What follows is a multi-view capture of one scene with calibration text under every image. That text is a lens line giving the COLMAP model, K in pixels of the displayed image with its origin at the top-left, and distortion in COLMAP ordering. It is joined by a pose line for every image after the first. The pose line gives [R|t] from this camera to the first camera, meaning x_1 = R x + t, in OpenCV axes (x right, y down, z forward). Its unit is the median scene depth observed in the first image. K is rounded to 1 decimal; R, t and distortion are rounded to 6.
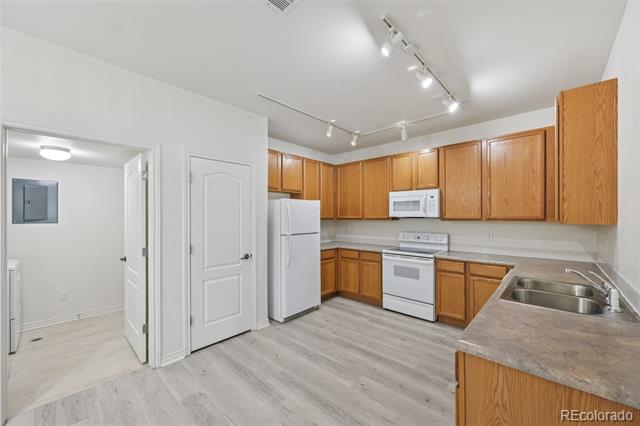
lens RADIAL K [[250.1, 0, 321.1], [0, 250.1, 215.8], [0, 0, 1]] dist [-0.000774, -0.000098]
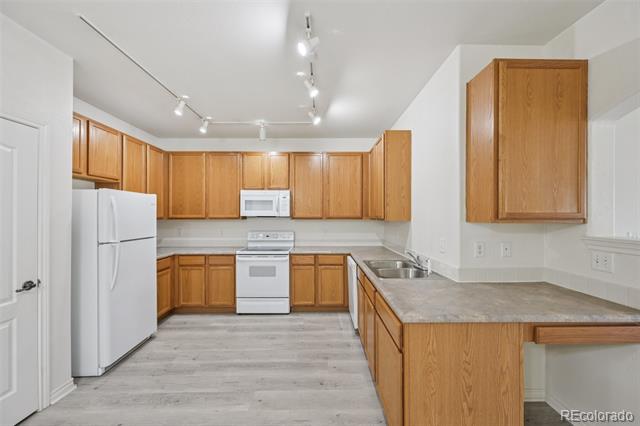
lens RADIAL K [[250.7, 0, 319.6], [0, 250.7, 214.3], [0, 0, 1]] dist [-0.000060, 0.000100]
pose [[0.728830, 0.004877, 0.684678, -0.188498], [-0.002287, 0.999986, -0.004689, 0.001517], [-0.684691, 0.001851, 0.728831, 0.116089]]
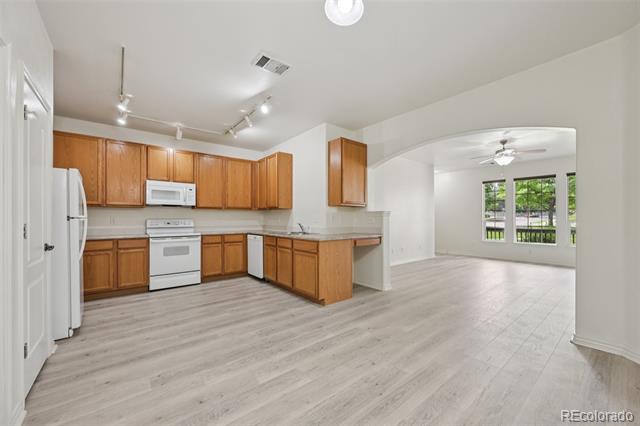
lens RADIAL K [[259.5, 0, 320.8], [0, 259.5, 218.8], [0, 0, 1]] dist [-0.000067, 0.000010]
pose [[0.138343, 0.003796, 0.990377, -0.807785], [-0.000559, 0.999993, -0.003754, 0.081451], [-0.990384, -0.000035, 0.138344, 0.162841]]
